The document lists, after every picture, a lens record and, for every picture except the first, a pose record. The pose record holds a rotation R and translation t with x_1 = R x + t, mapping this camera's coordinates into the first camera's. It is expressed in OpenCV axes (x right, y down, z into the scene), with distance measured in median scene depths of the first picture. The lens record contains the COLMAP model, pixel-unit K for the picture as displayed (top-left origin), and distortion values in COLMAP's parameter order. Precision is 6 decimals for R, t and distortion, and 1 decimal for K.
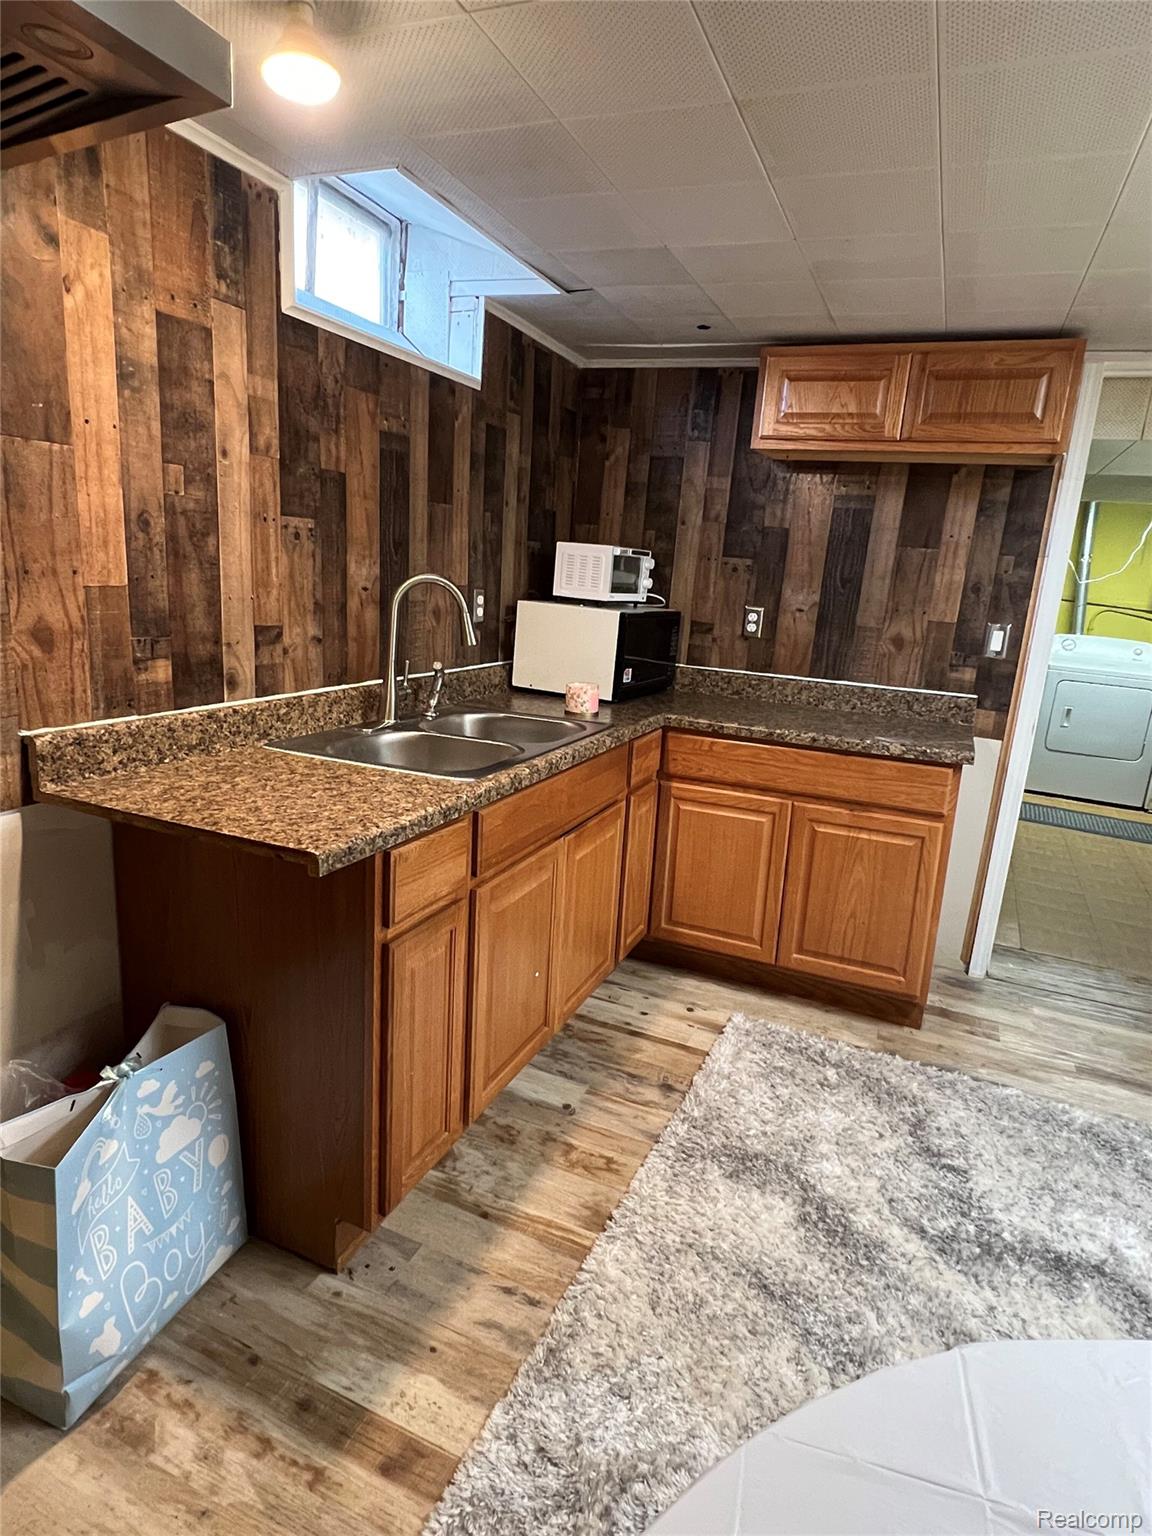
lens RADIAL K [[860.6, 0, 576.0], [0, 860.6, 768.0], [0, 0, 1]] dist [0.000767, -0.001425]
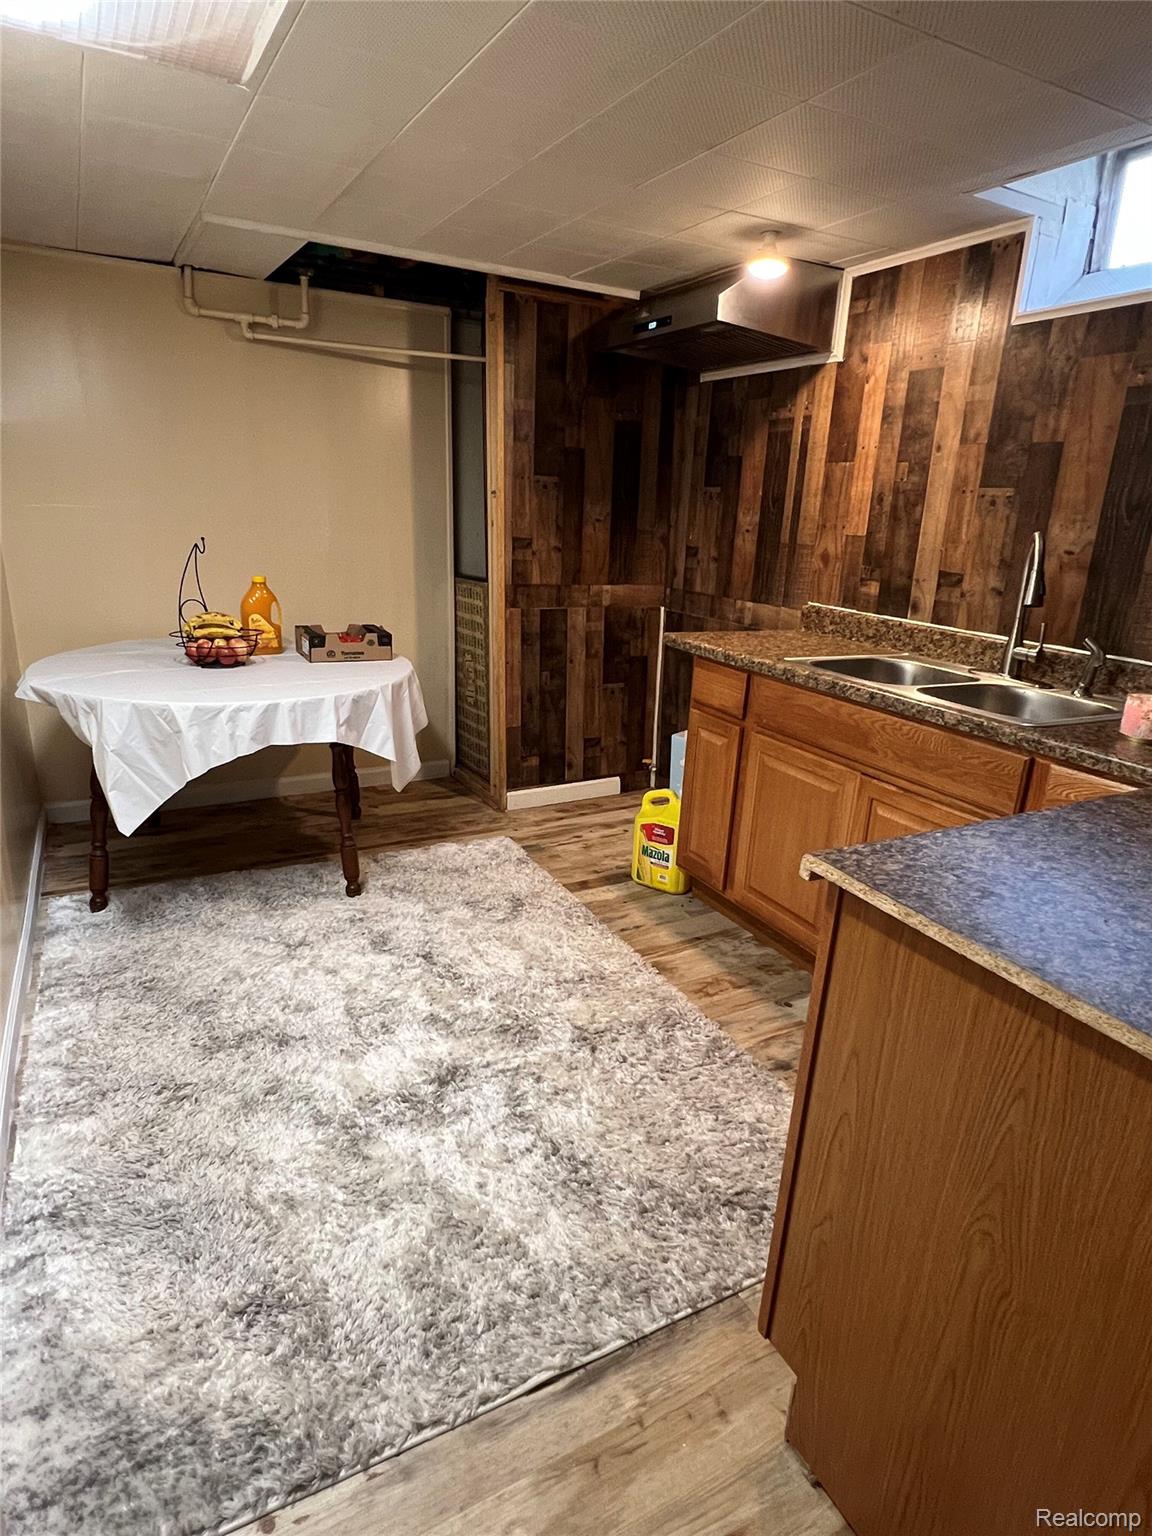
lens RADIAL K [[860.6, 0, 576.0], [0, 860.6, 768.0], [0, 0, 1]] dist [0.000767, -0.001425]
pose [[-0.606223, 0.149150, -0.781184, 1.174363], [-0.260911, 0.890594, 0.372515, -0.260812], [0.751278, 0.429647, -0.500984, 1.477508]]
